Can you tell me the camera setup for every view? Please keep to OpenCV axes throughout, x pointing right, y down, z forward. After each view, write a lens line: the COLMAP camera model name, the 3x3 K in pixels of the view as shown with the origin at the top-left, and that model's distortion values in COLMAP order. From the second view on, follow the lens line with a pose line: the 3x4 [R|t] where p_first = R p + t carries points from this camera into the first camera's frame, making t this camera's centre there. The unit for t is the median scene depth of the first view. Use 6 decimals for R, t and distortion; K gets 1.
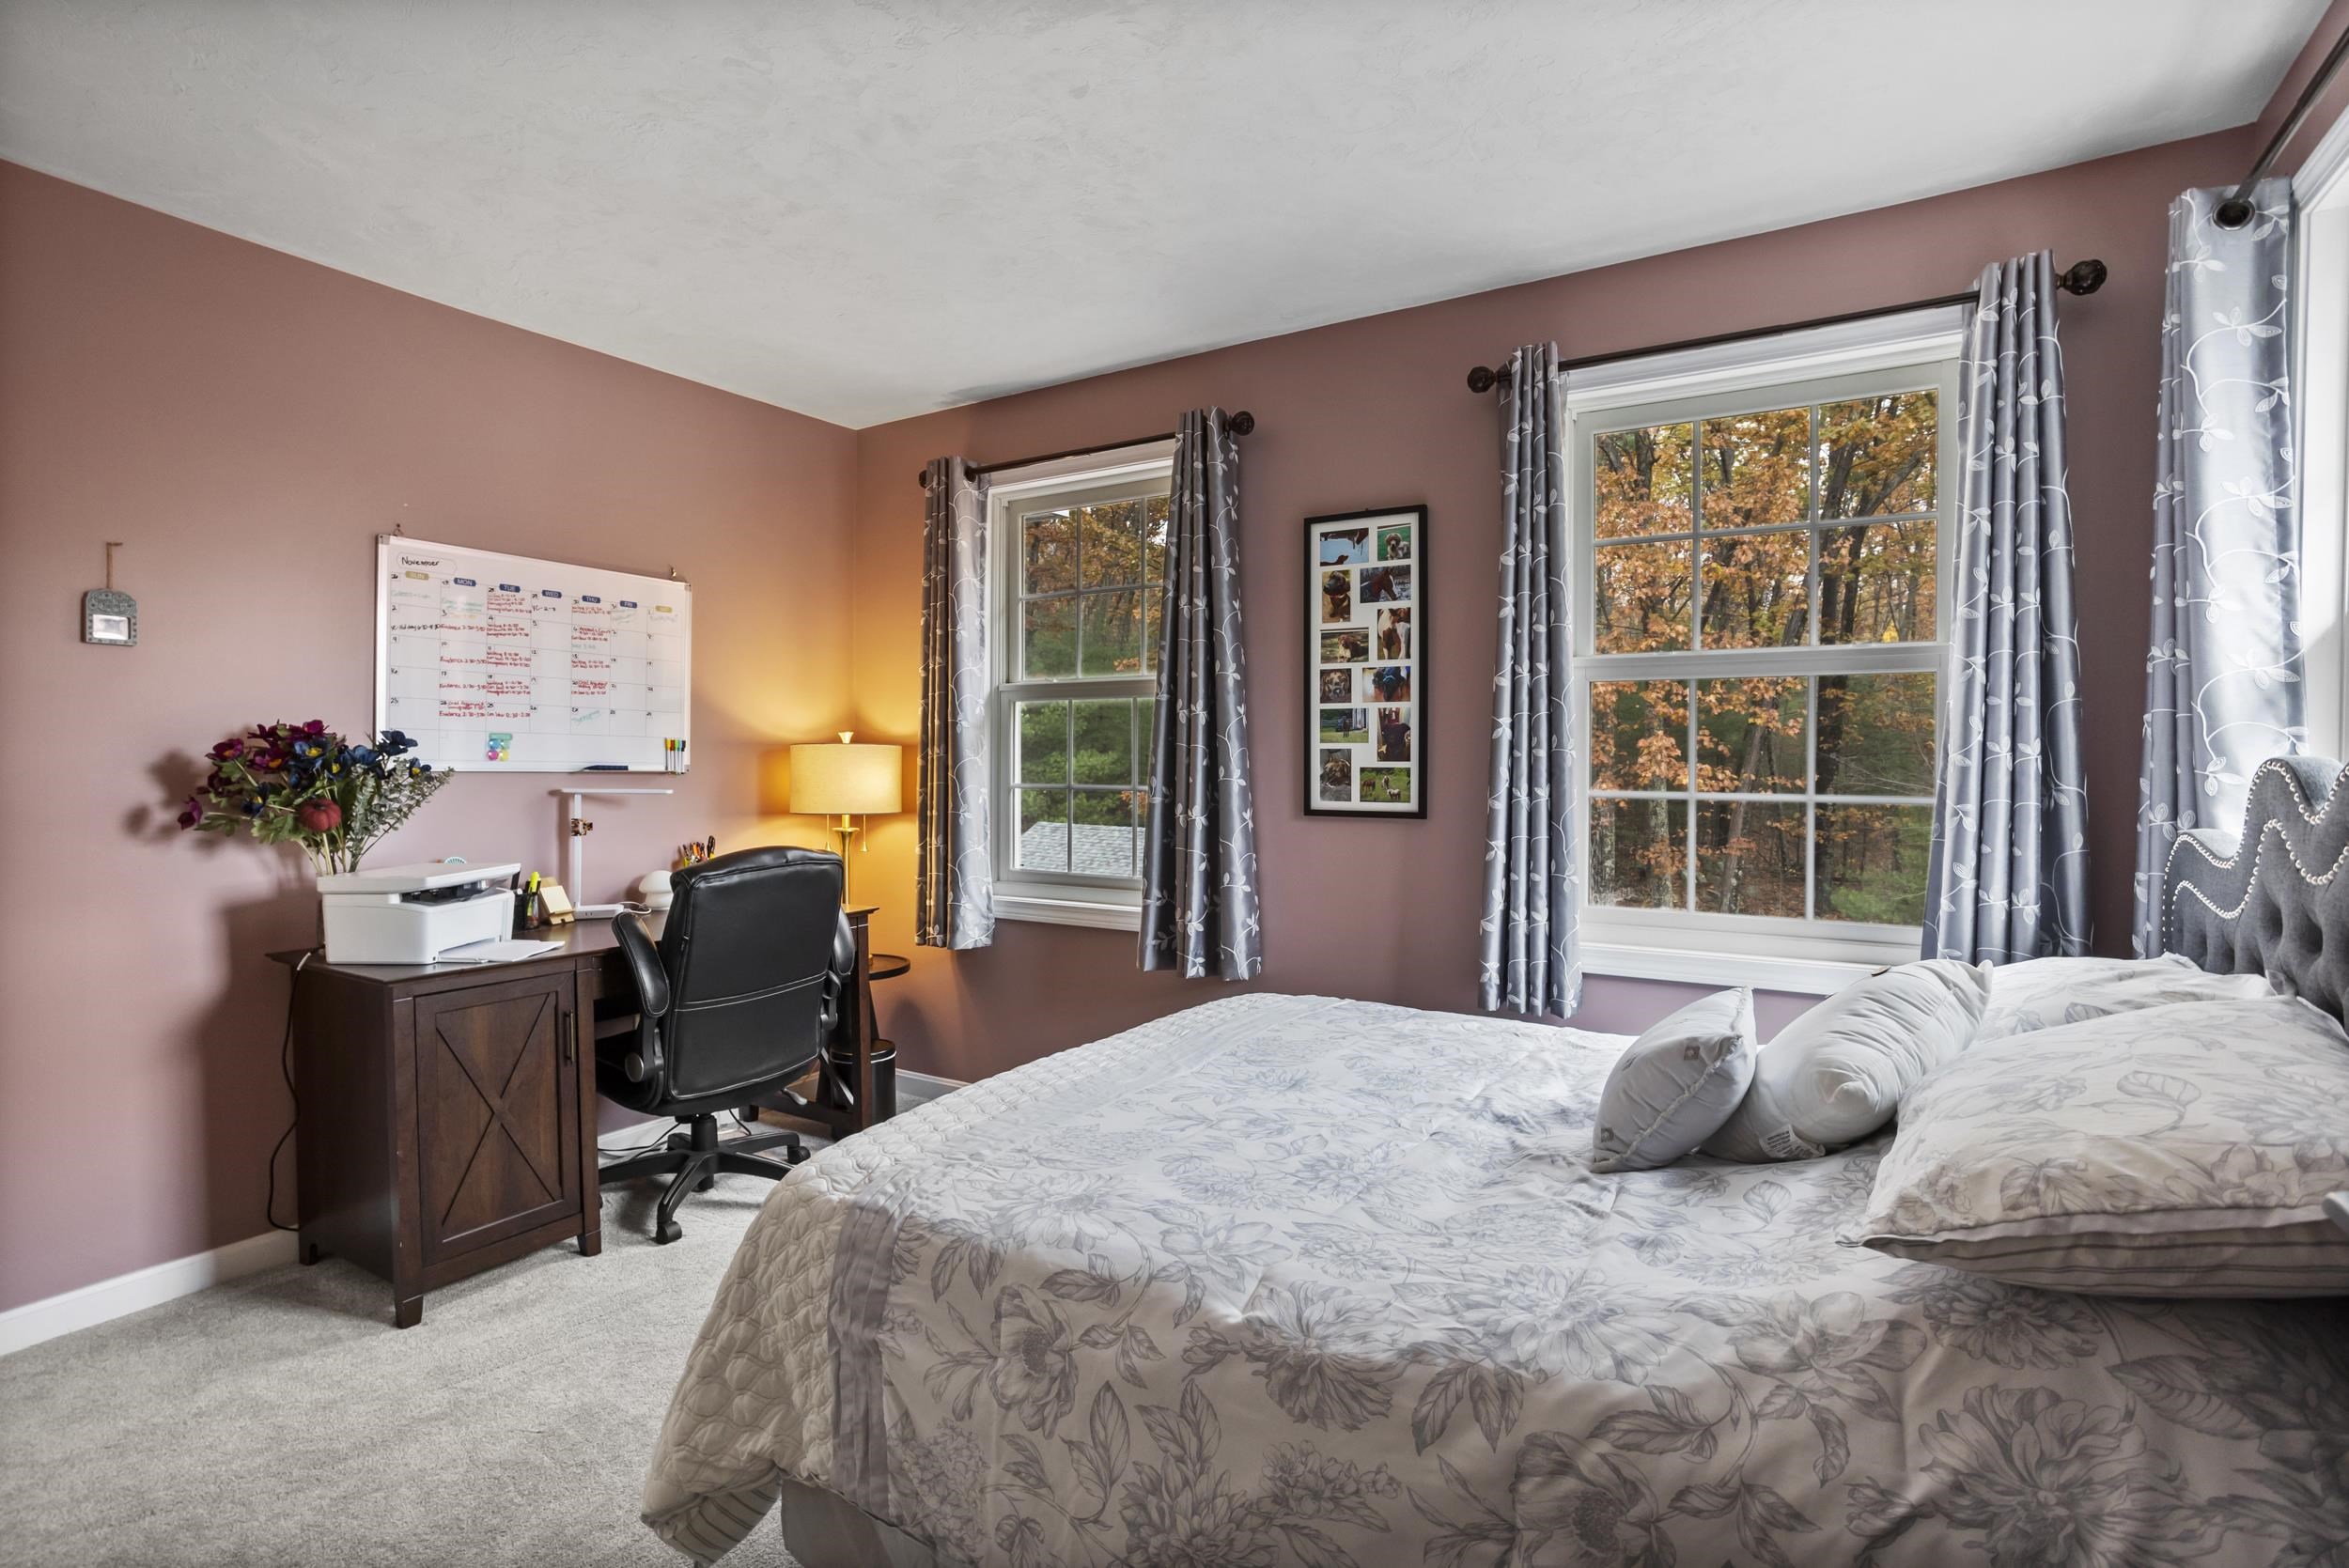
lens RADIAL K [[1141.0, 0, 1173.4], [0, 1141.0, 778.0], [0, 0, 1]] dist [-0.048089, 0.027698]
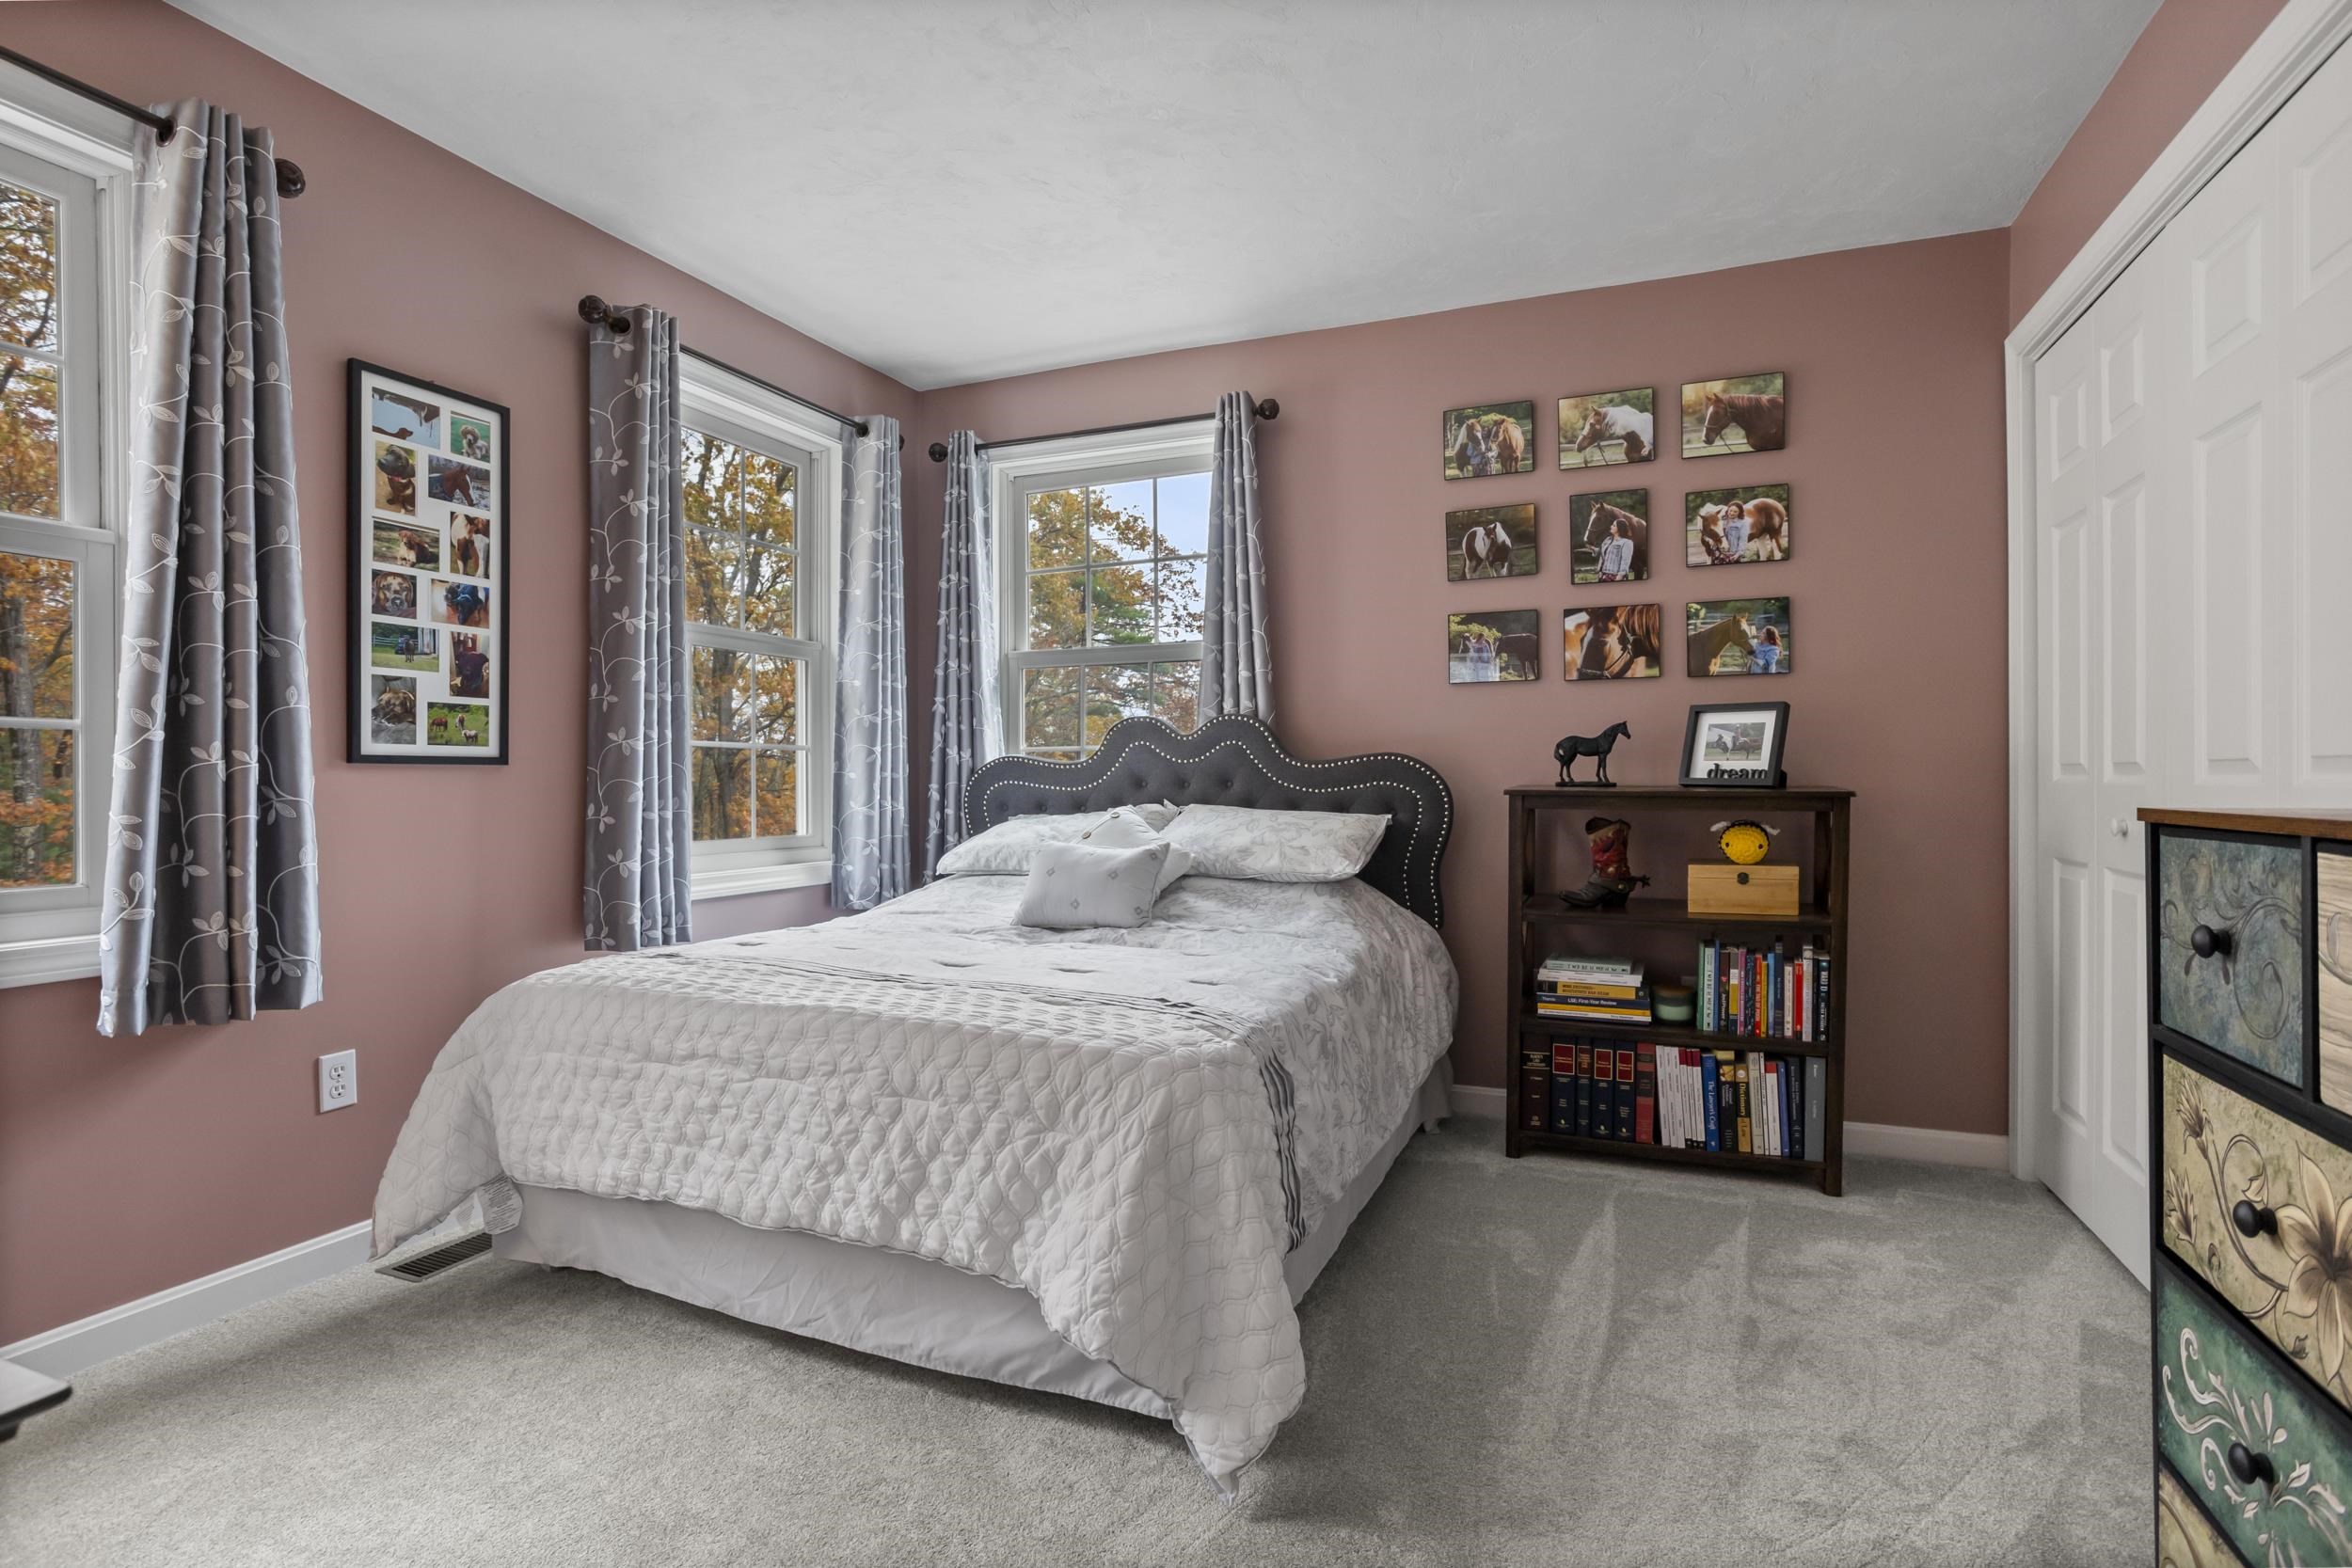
lens RADIAL K [[1142.4, 0, 1175.1], [0, 1142.4, 782.8], [0, 0, 1]] dist [-0.048089, 0.027698]
pose [[-0.151200, -0.003337, 0.988498, -0.701206], [0.020371, 0.999771, 0.006491, 0.053421], [-0.988293, 0.021118, -0.151098, 0.607882]]
